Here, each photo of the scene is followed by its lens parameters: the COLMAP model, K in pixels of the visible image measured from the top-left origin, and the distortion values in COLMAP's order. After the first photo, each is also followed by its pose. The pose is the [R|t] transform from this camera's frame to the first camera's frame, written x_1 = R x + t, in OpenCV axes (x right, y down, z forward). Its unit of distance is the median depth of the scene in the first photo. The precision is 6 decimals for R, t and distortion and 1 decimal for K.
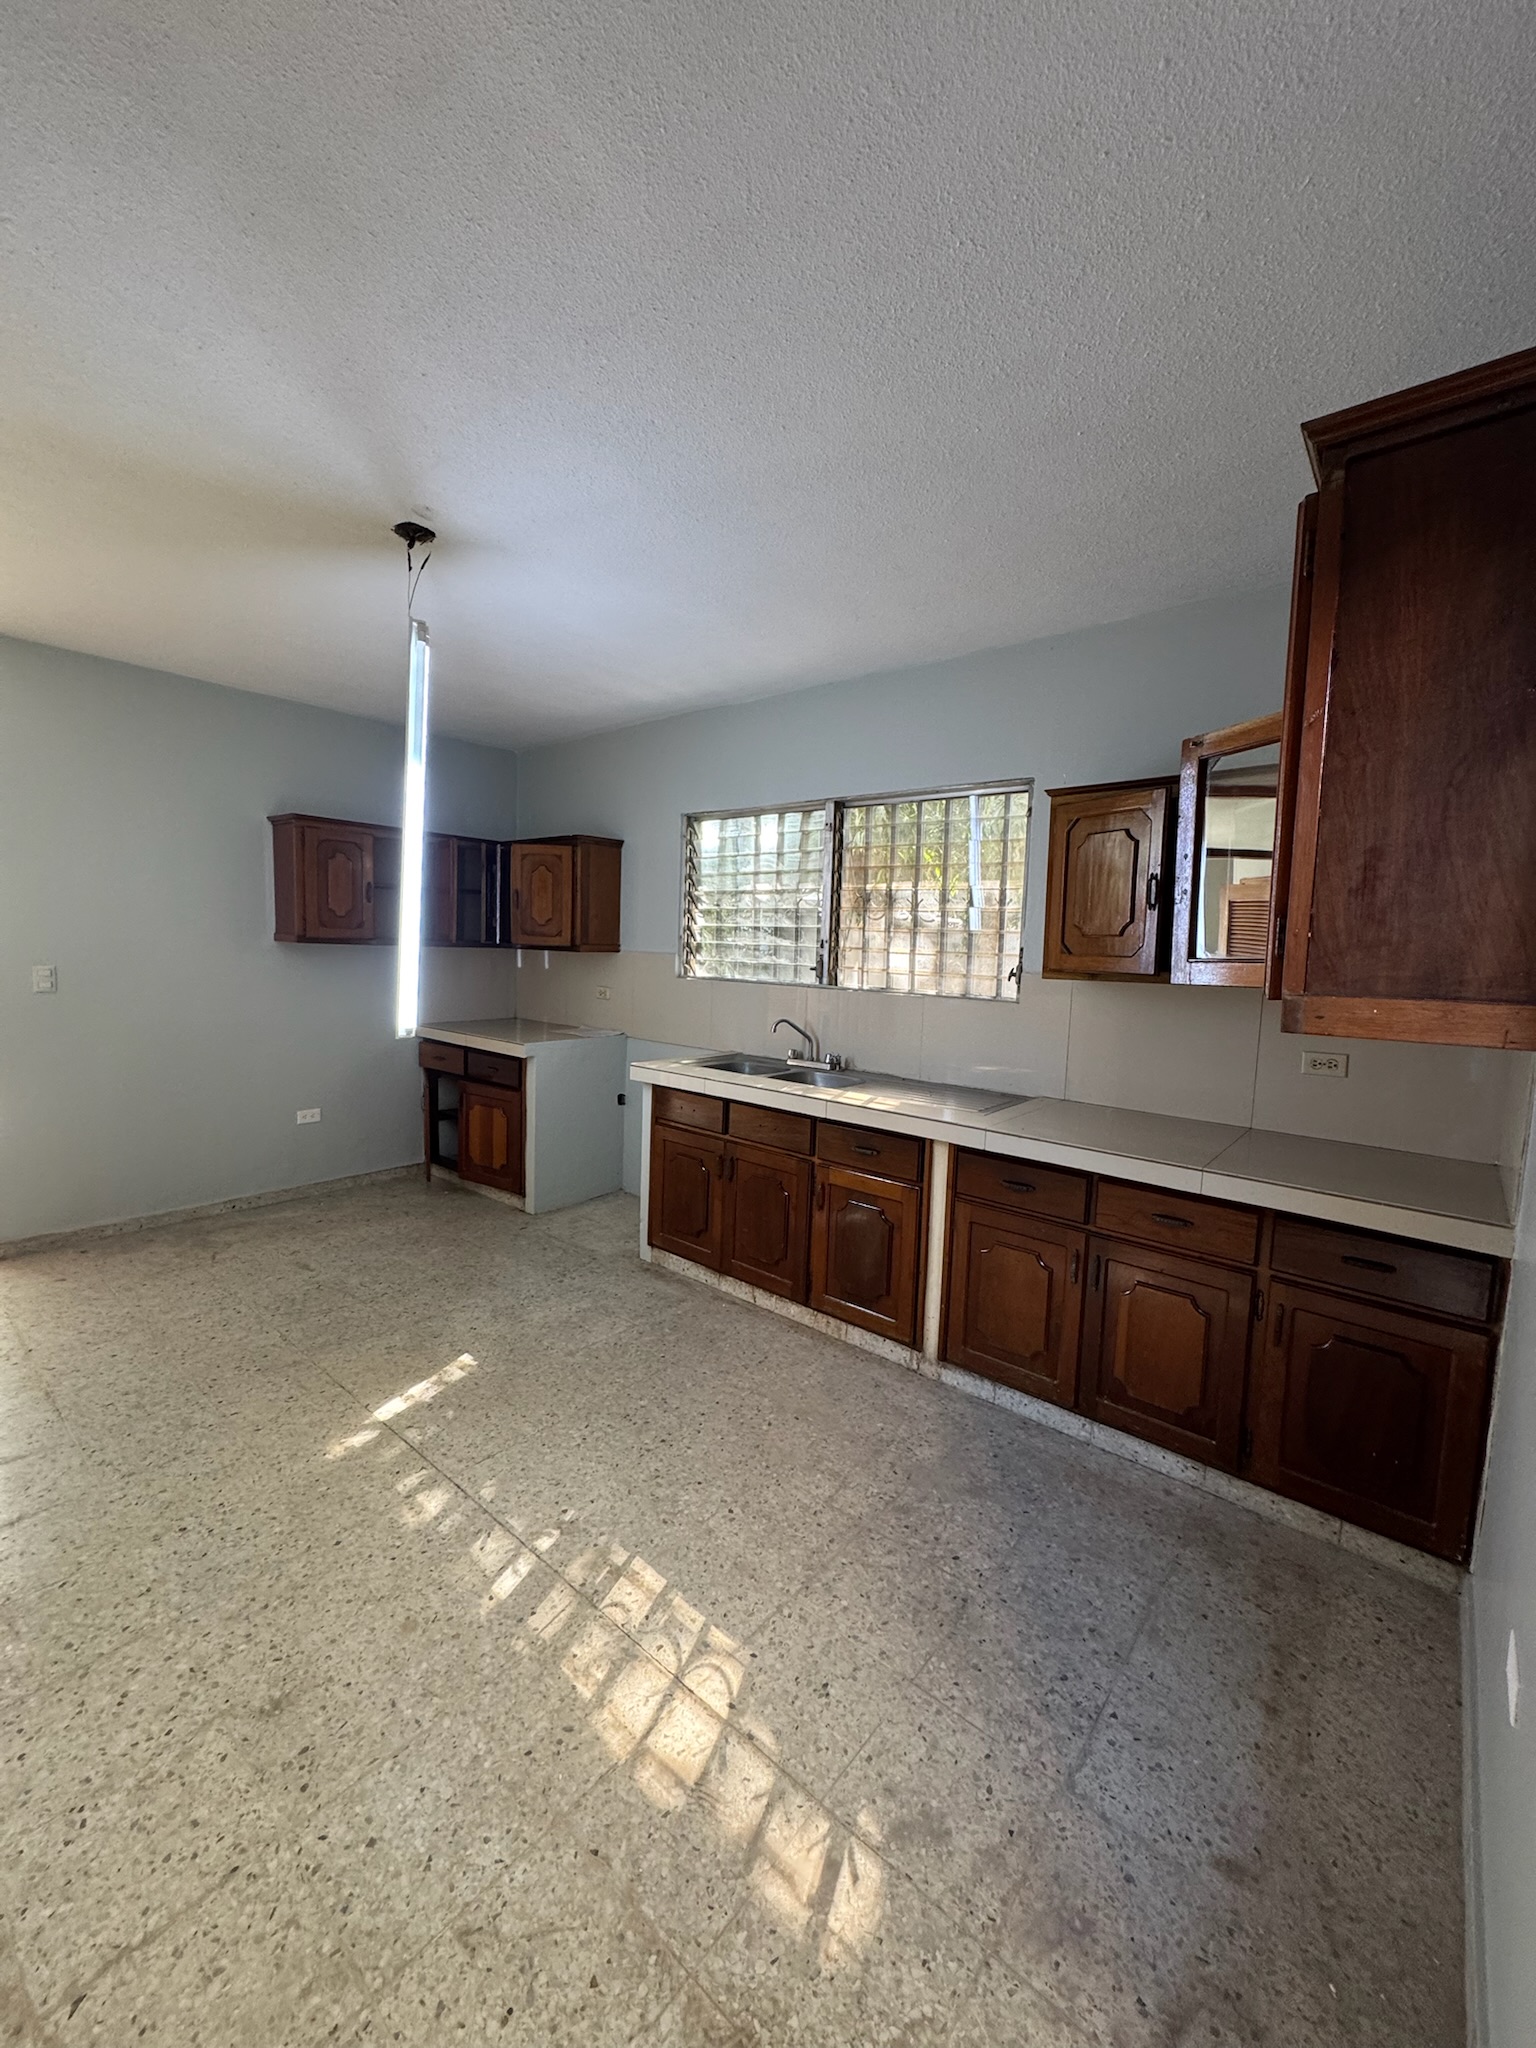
lens RADIAL K [[812.9, 0, 768.0], [0, 812.9, 1024.0], [0, 0, 1]] dist [-0.001602, 0.000694]
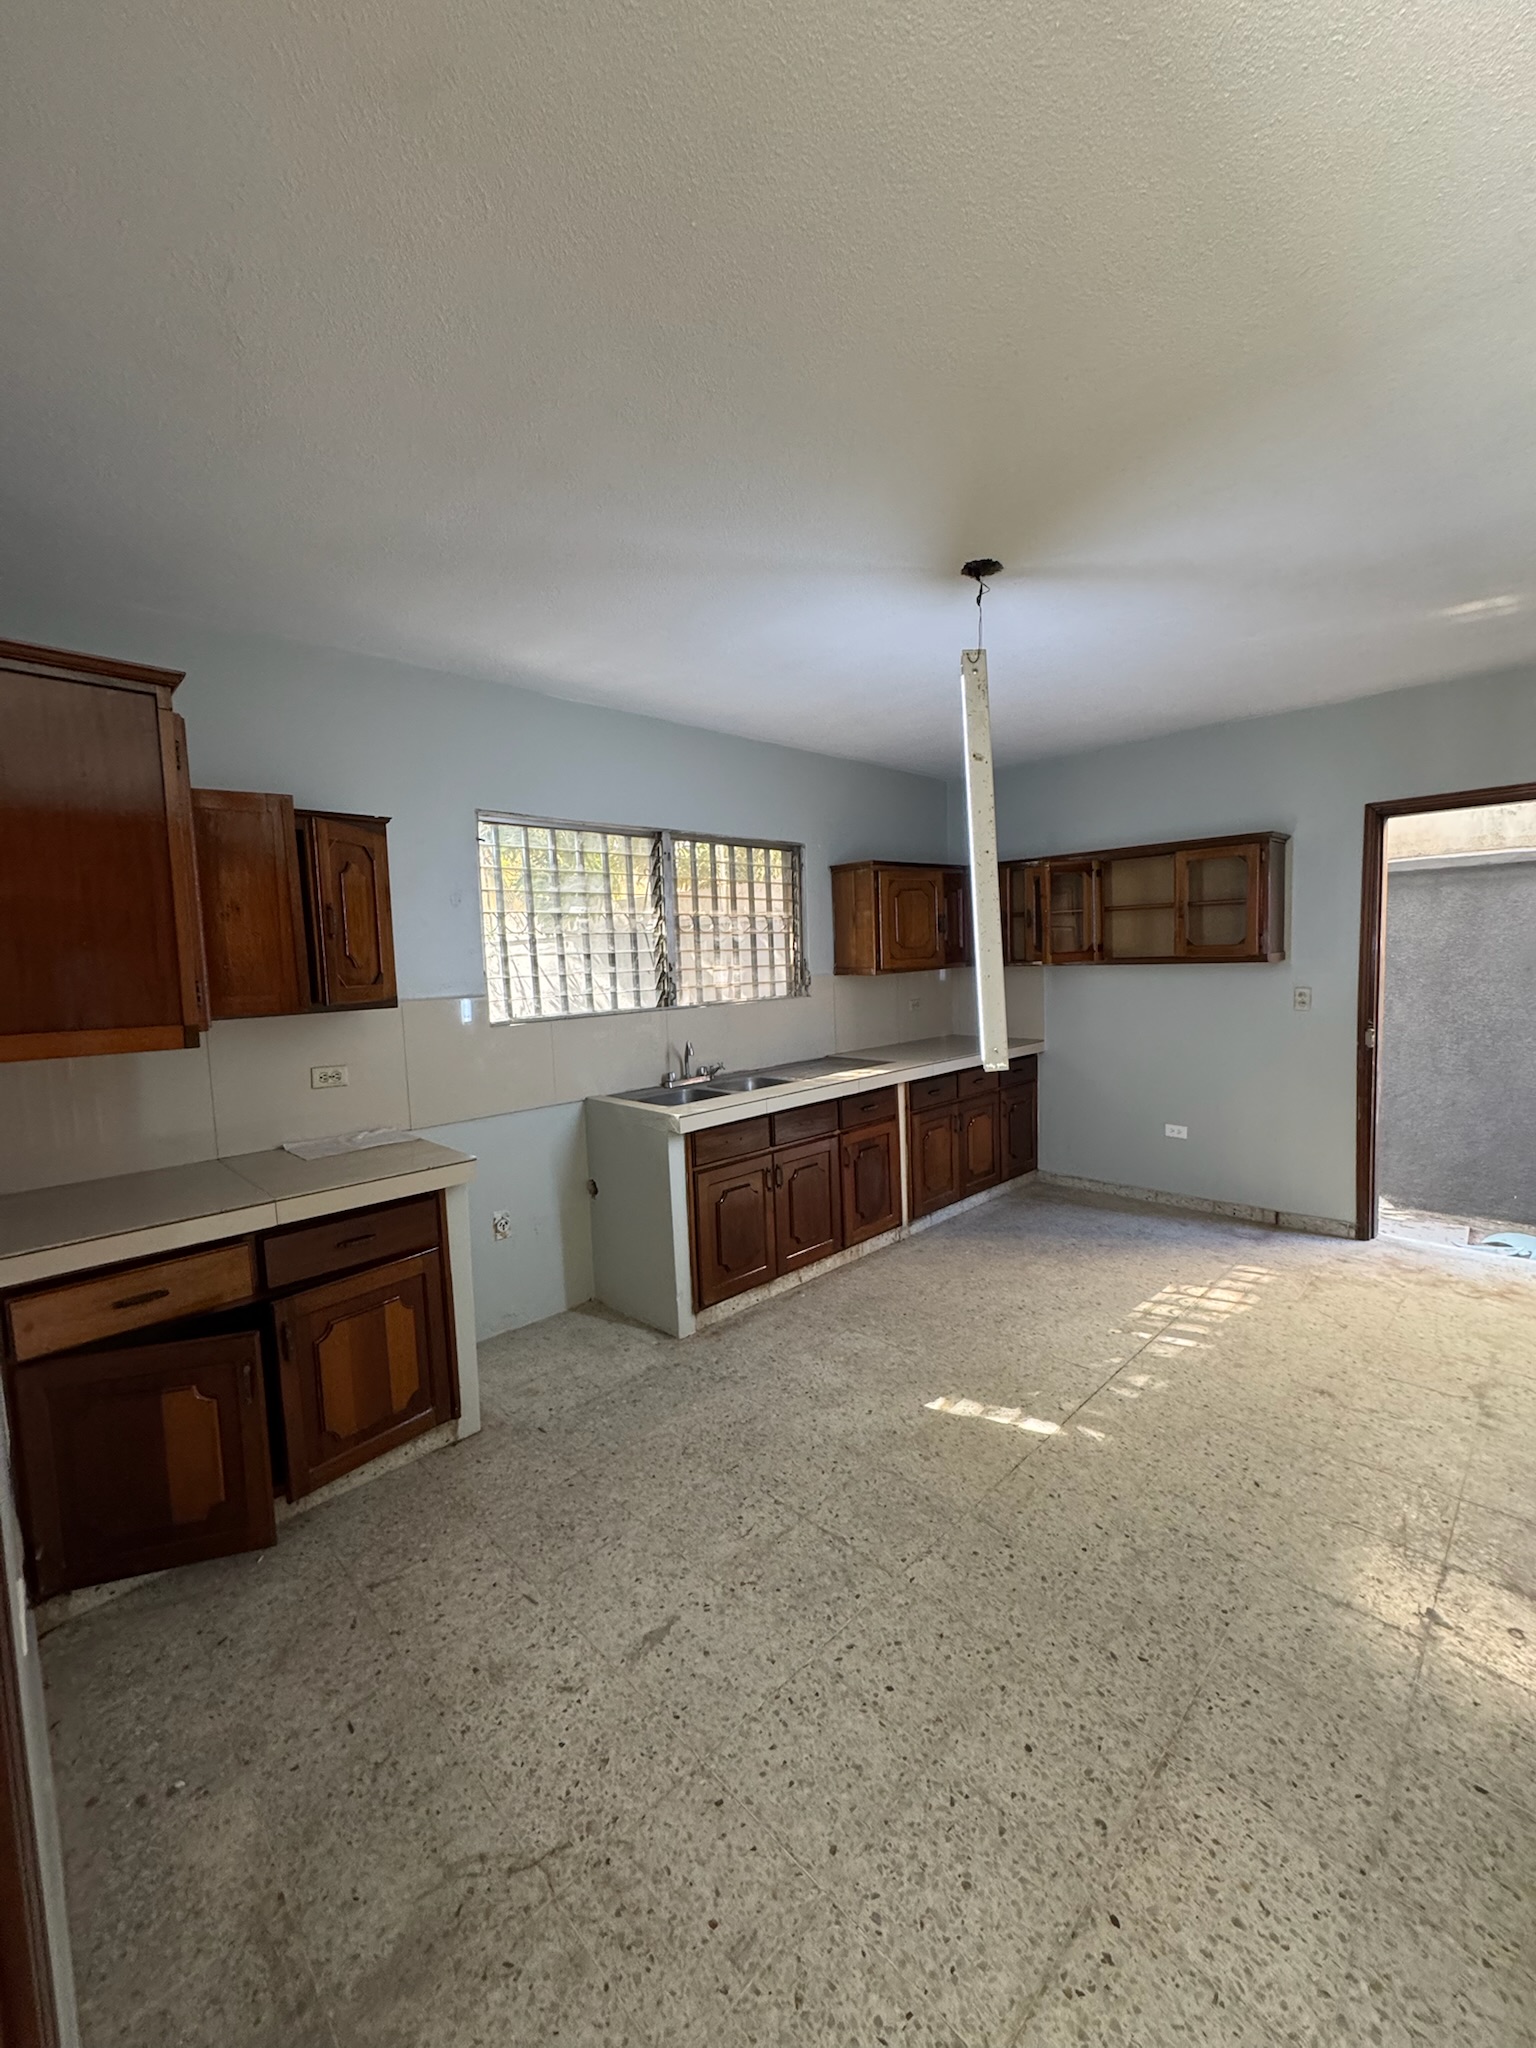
lens RADIAL K [[812.9, 0, 768.0], [0, 812.9, 1024.0], [0, 0, 1]] dist [-0.001602, 0.000694]
pose [[0.094420, -0.122130, 0.988013, -1.308688], [0.138056, 0.984464, 0.108498, -0.167419], [-0.985914, 0.126156, 0.109814, 1.048724]]
